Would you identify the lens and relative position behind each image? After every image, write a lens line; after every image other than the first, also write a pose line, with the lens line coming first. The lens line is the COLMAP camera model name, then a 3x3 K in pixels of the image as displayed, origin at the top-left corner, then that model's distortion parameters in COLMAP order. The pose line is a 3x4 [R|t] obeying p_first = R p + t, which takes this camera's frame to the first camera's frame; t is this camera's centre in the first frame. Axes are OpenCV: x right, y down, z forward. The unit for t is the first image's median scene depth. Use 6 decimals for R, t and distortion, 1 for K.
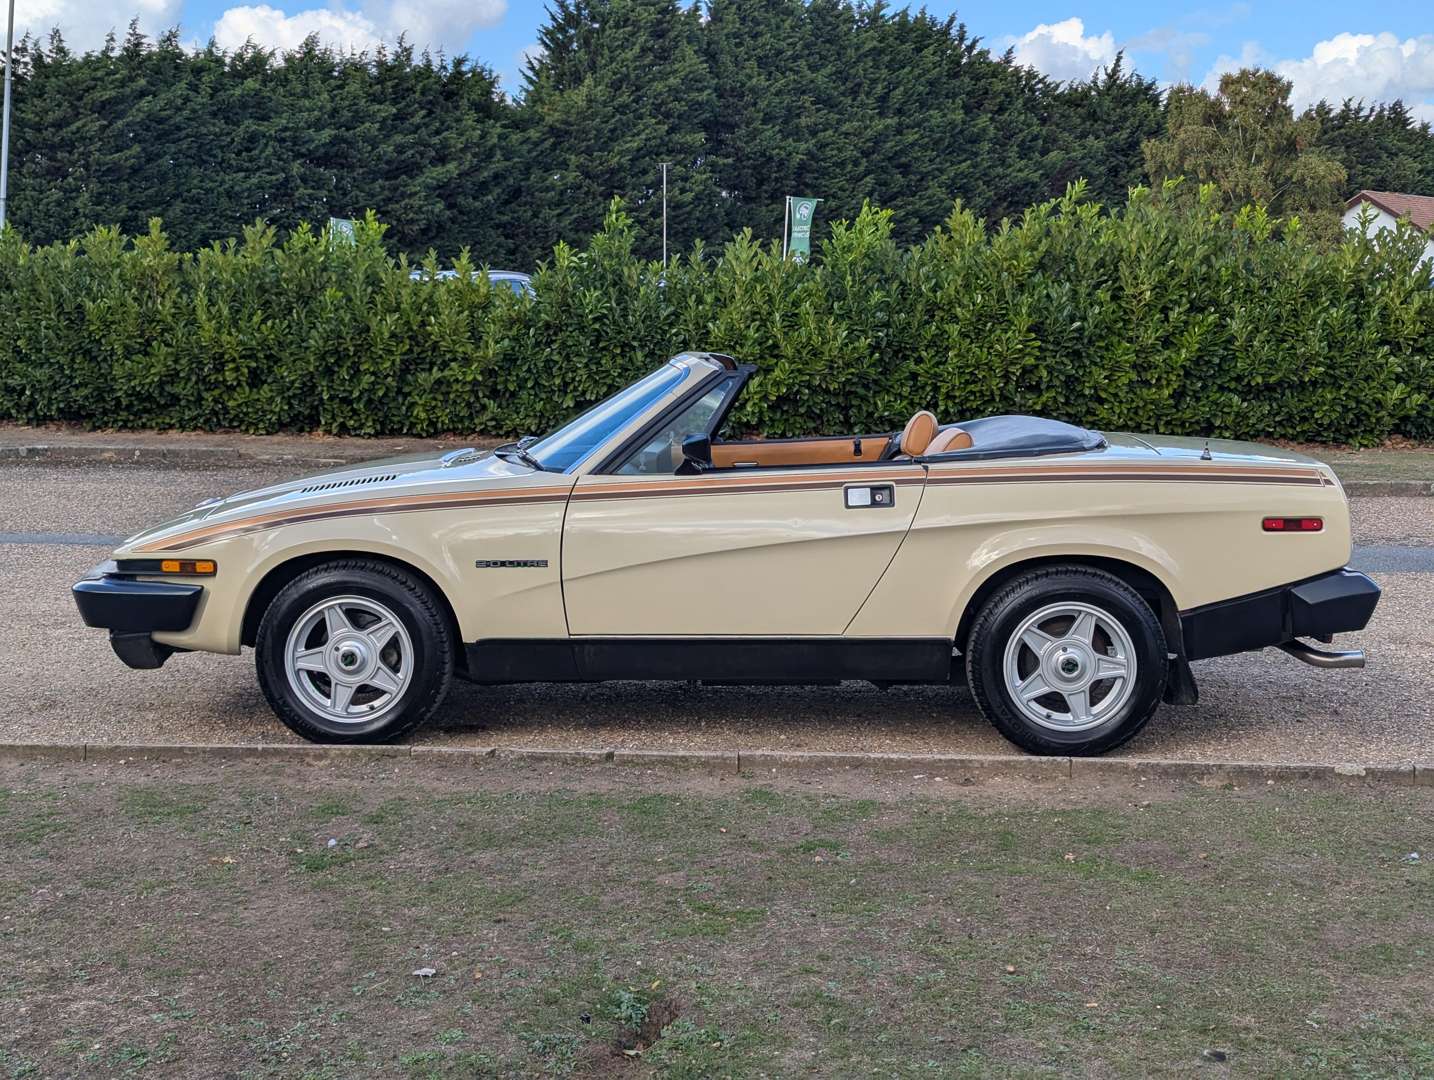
lens RADIAL K [[2011.3, 0, 710.7], [0, 2011.3, 542.2], [0, 0, 1]] dist [0.118326, -0.298825]
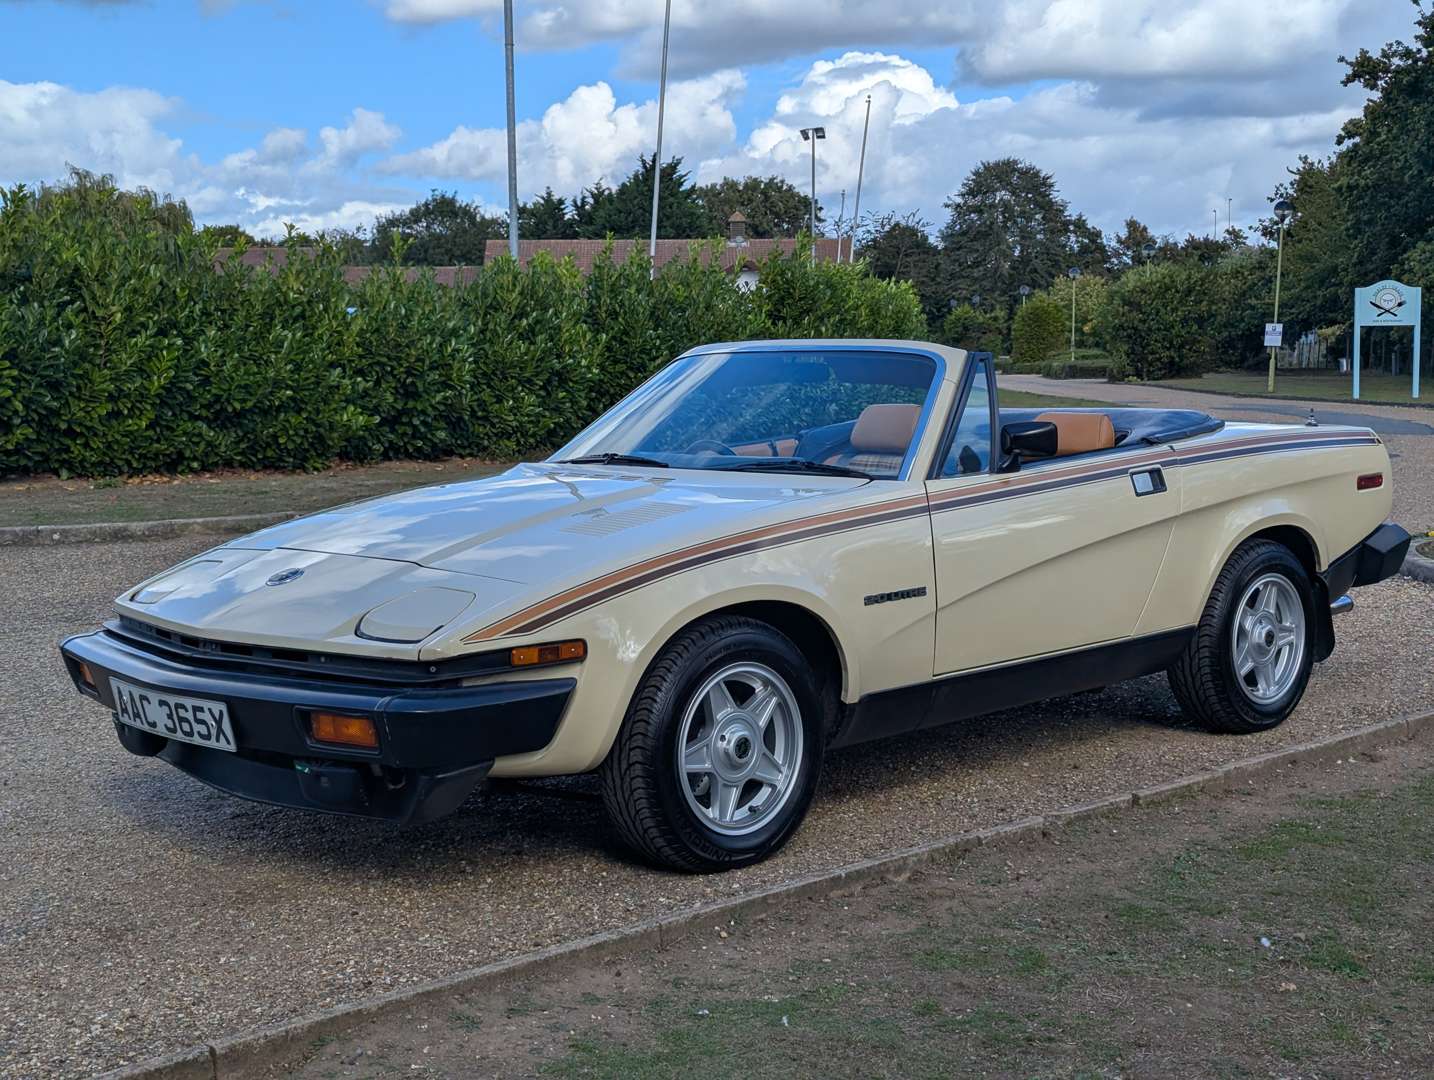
lens RADIAL K [[2000.3, 0, 717.0], [0, 2000.3, 540.0], [0, 0, 1]] dist [0.125973, -0.138084]
pose [[0.701409, -0.086398, 0.707503, -0.247614], [0.103057, 0.994489, 0.019274, -0.011889], [-0.705269, 0.059394, 0.706447, 0.169313]]
